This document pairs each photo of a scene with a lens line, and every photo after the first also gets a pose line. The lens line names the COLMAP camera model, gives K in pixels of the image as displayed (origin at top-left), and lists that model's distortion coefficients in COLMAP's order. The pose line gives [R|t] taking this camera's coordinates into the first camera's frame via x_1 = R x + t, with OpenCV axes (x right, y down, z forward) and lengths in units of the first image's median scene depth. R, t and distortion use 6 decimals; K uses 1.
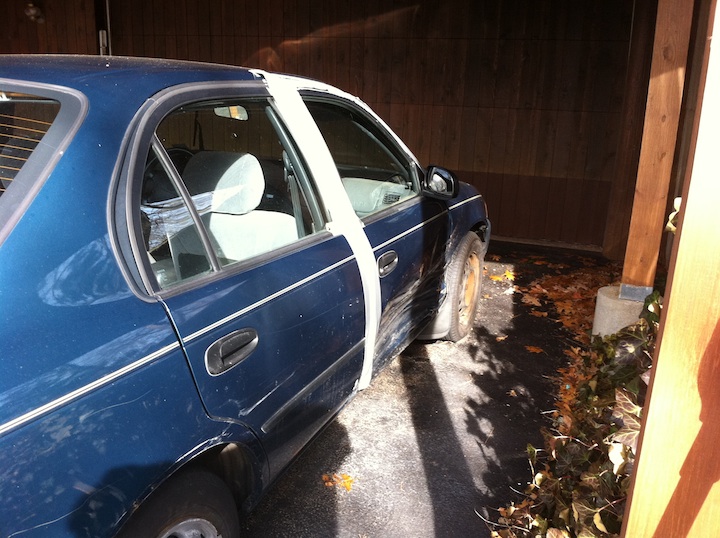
lens RADIAL K [[636.0, 0, 360.0], [0, 636.0, 269.0], [0, 0, 1]] dist [0.094144, -0.260158]
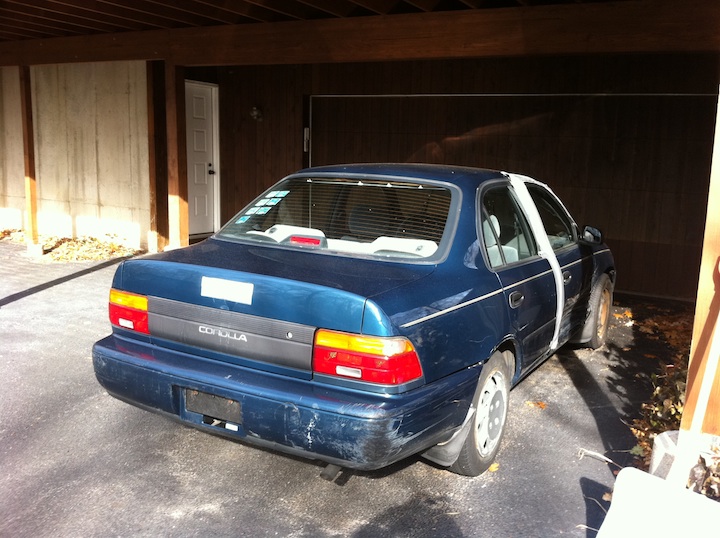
lens RADIAL K [[712.6, 0, 360.0], [0, 712.6, 269.0], [0, 0, 1]] dist [0.087023, -0.383433]
pose [[0.994616, 0.022119, -0.101239, -0.238077], [-0.034666, 0.991688, -0.123910, 0.169695], [0.097657, 0.126753, 0.987115, -0.735253]]
